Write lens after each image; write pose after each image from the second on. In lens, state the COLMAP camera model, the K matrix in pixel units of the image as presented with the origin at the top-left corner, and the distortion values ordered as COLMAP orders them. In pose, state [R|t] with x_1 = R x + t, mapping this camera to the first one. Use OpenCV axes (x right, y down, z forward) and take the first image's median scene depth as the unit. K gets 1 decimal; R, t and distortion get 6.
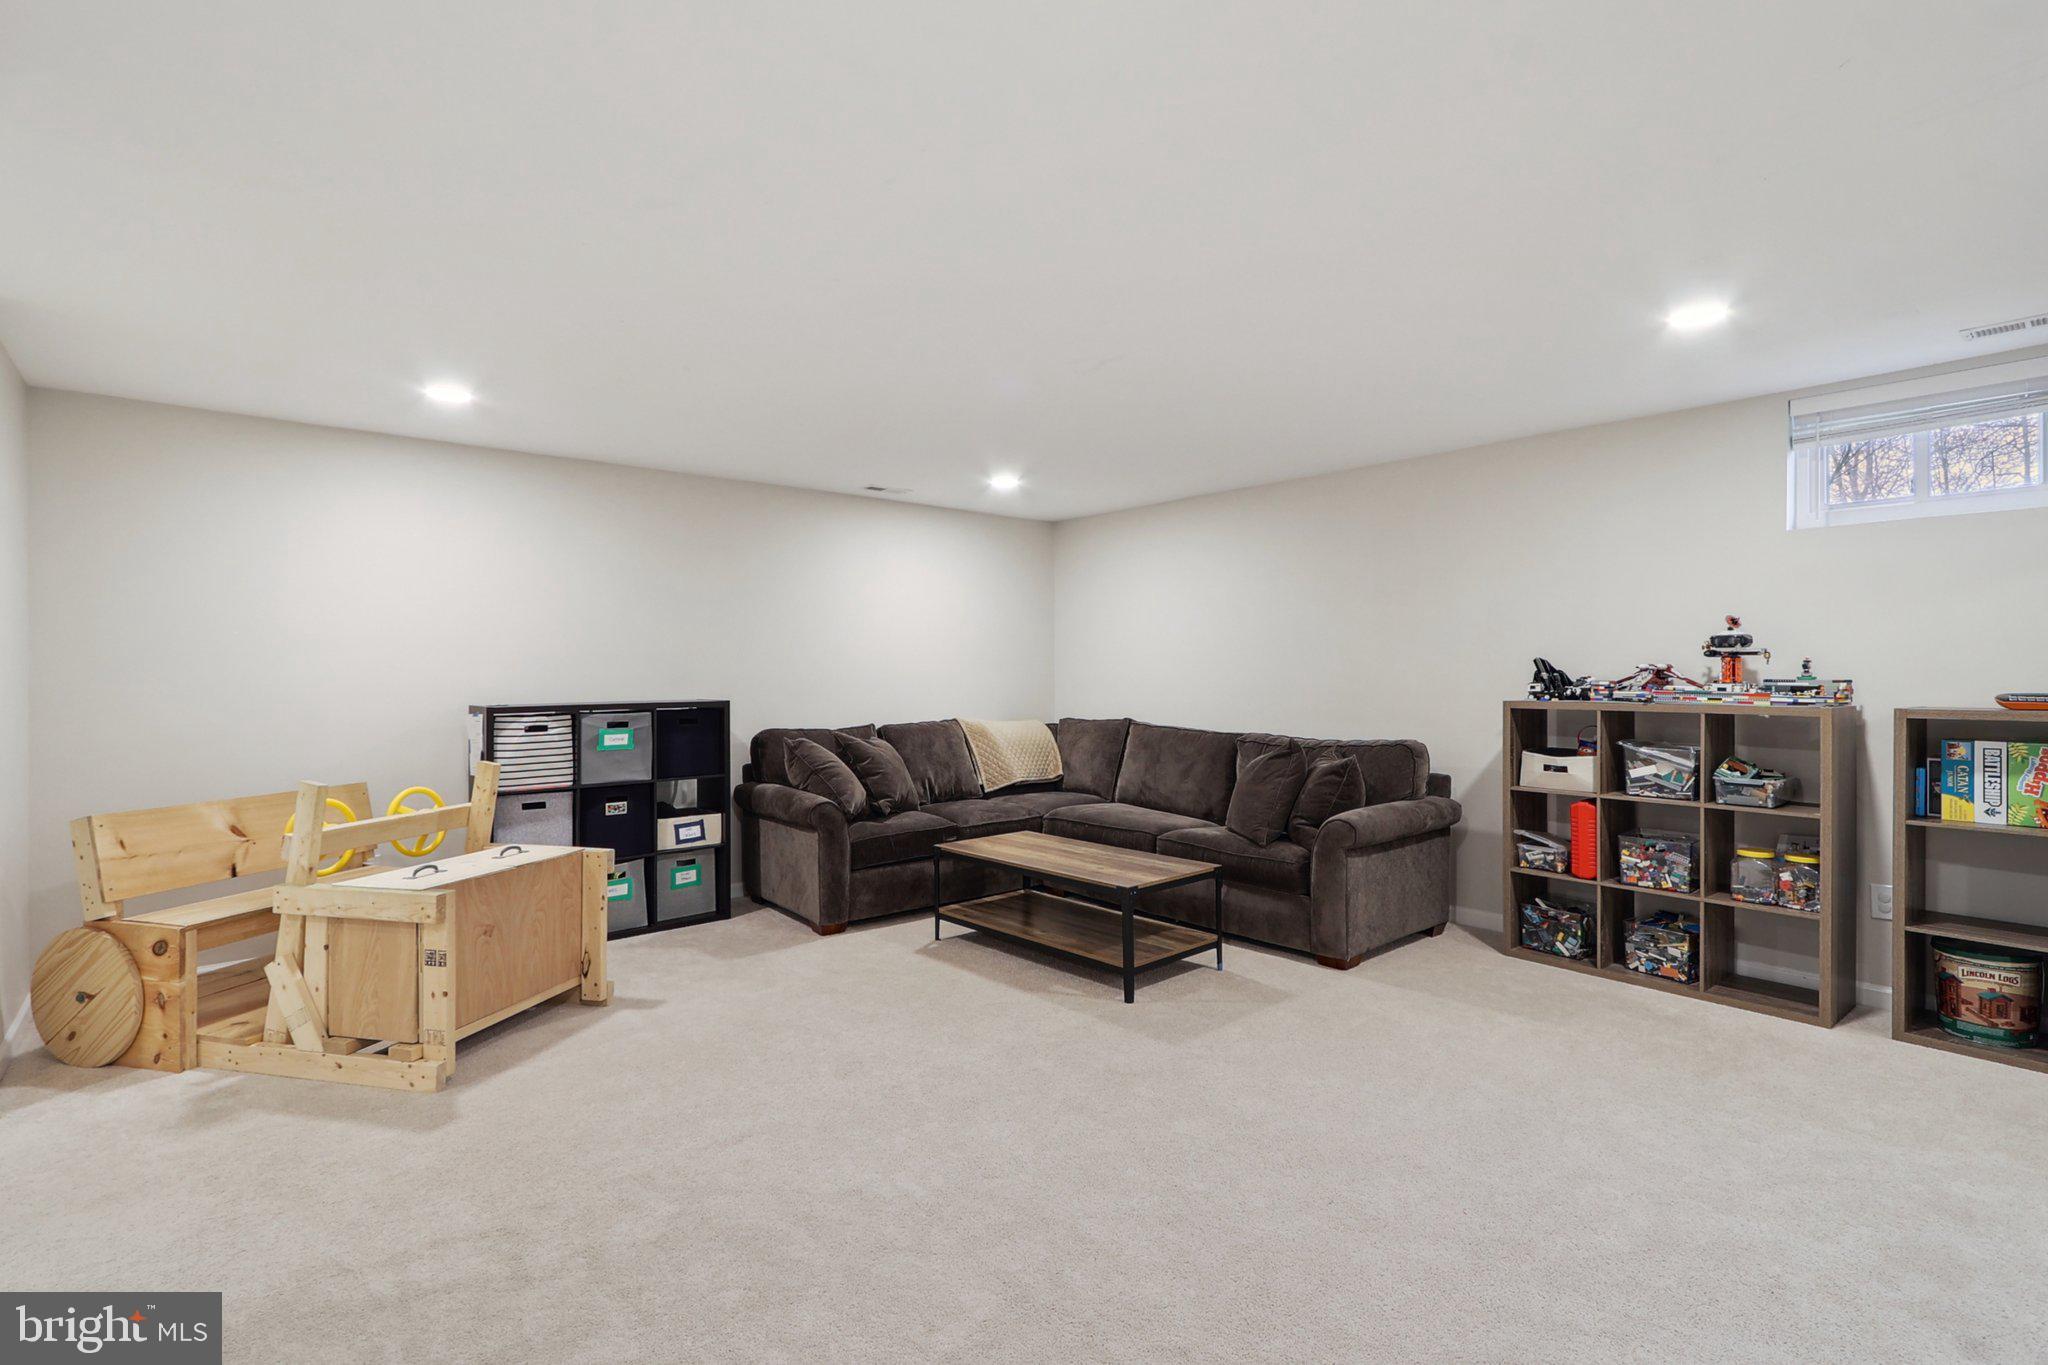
lens RADIAL K [[1004.3, 0, 1027.2], [0, 1004.3, 677.8], [0, 0, 1]] dist [-0.001125, -0.000892]
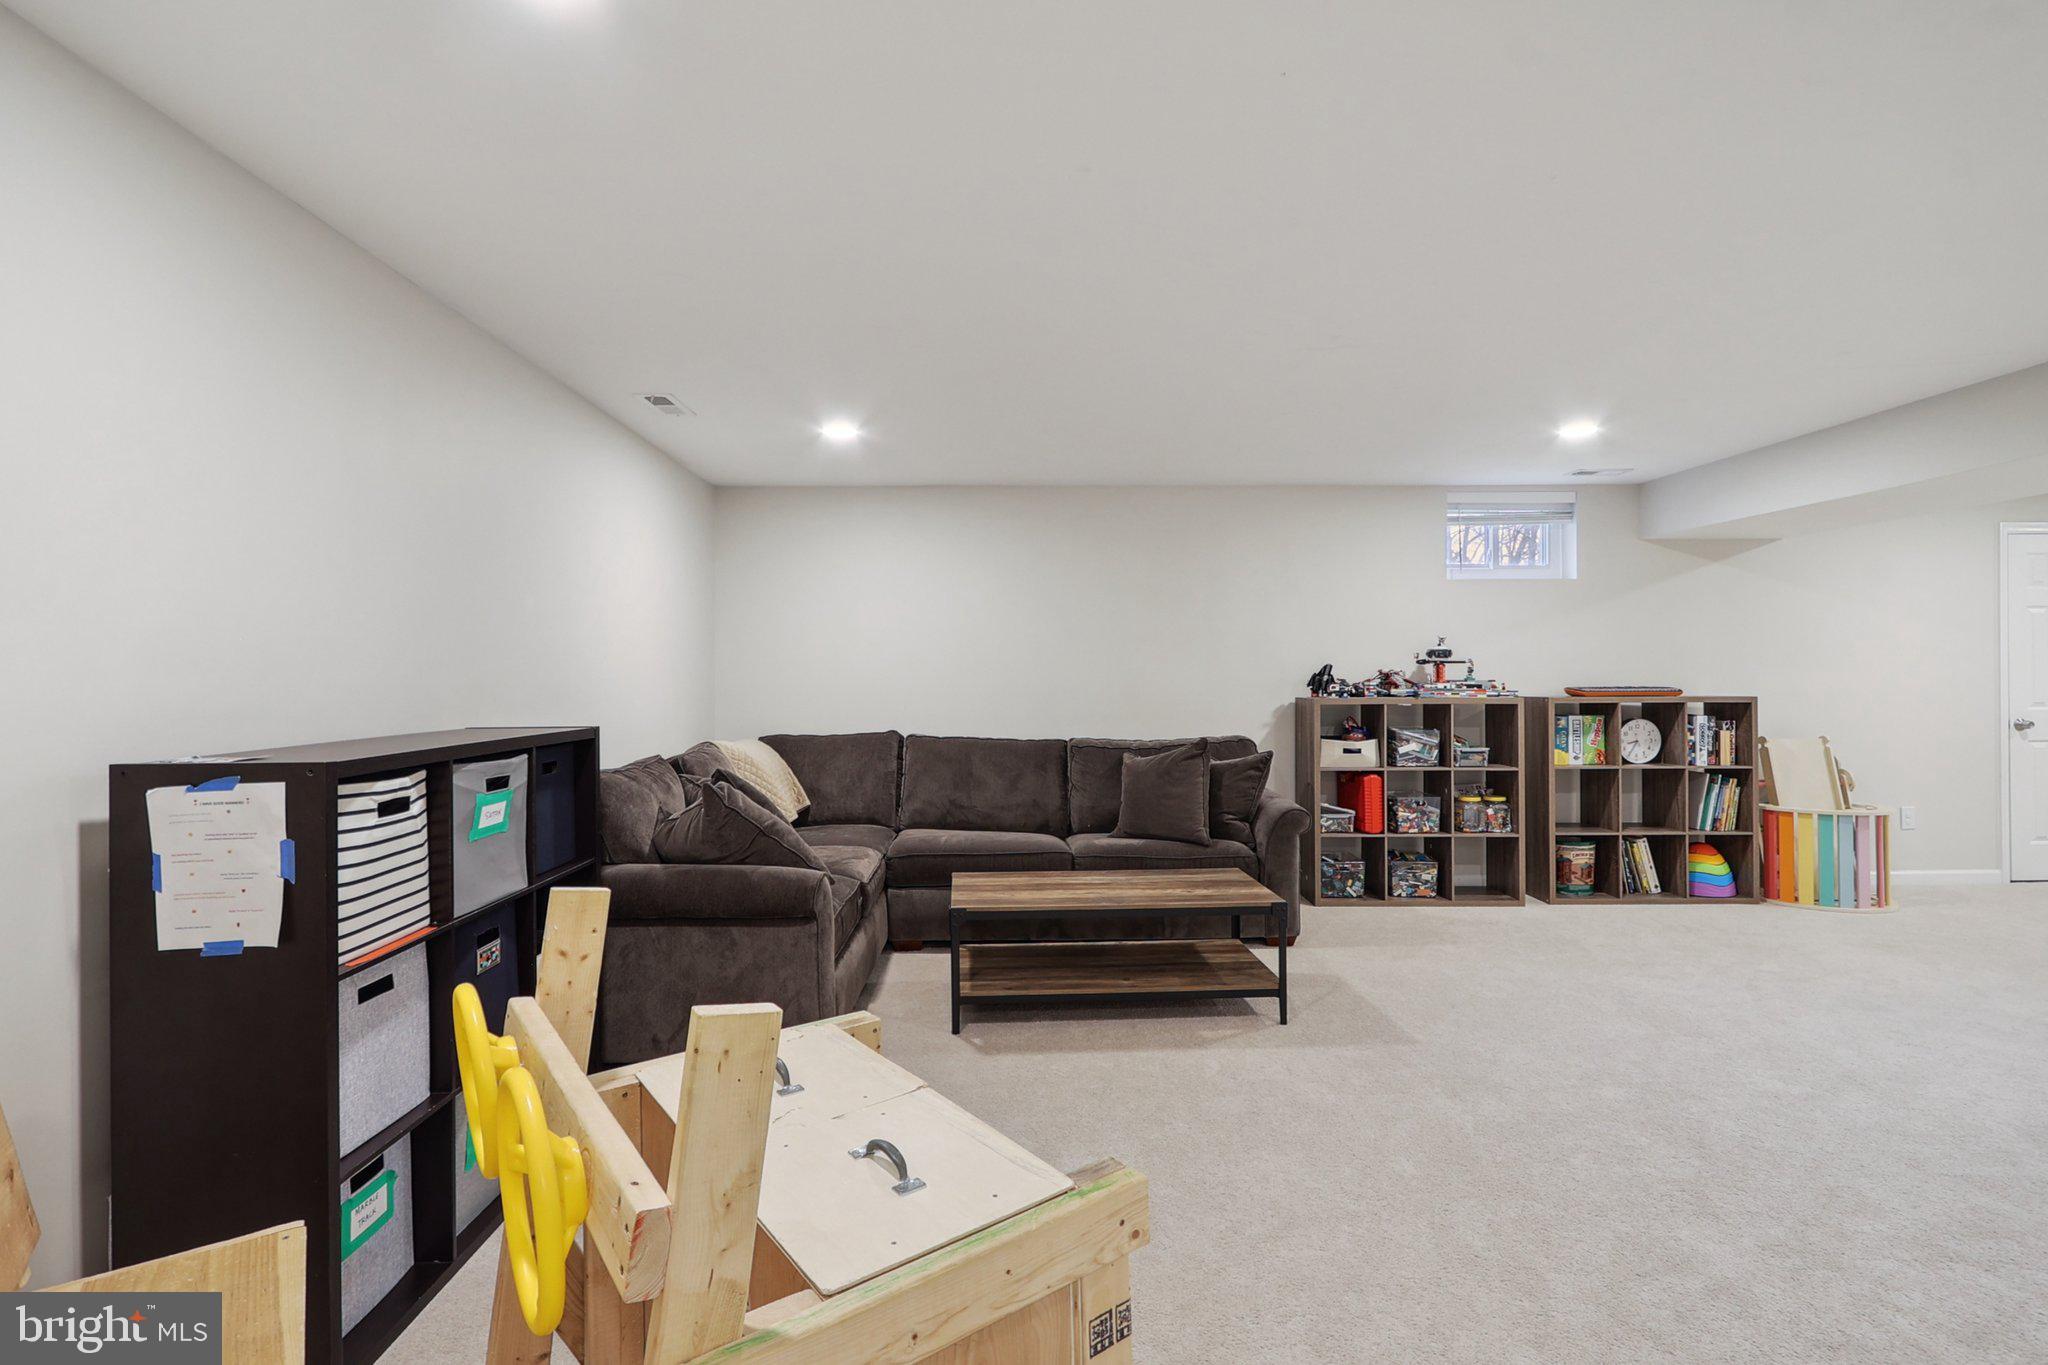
lens RADIAL K [[963.3, 0, 1012.7], [0, 963.3, 675.4], [0, 0, 1]] dist [0.002471, -0.000071]
pose [[0.616371, 0.000958, 0.787456, -0.740370], [0.008848, 0.999928, -0.008142, 0.000443], [-0.787407, 0.011986, 0.616317, 0.612650]]
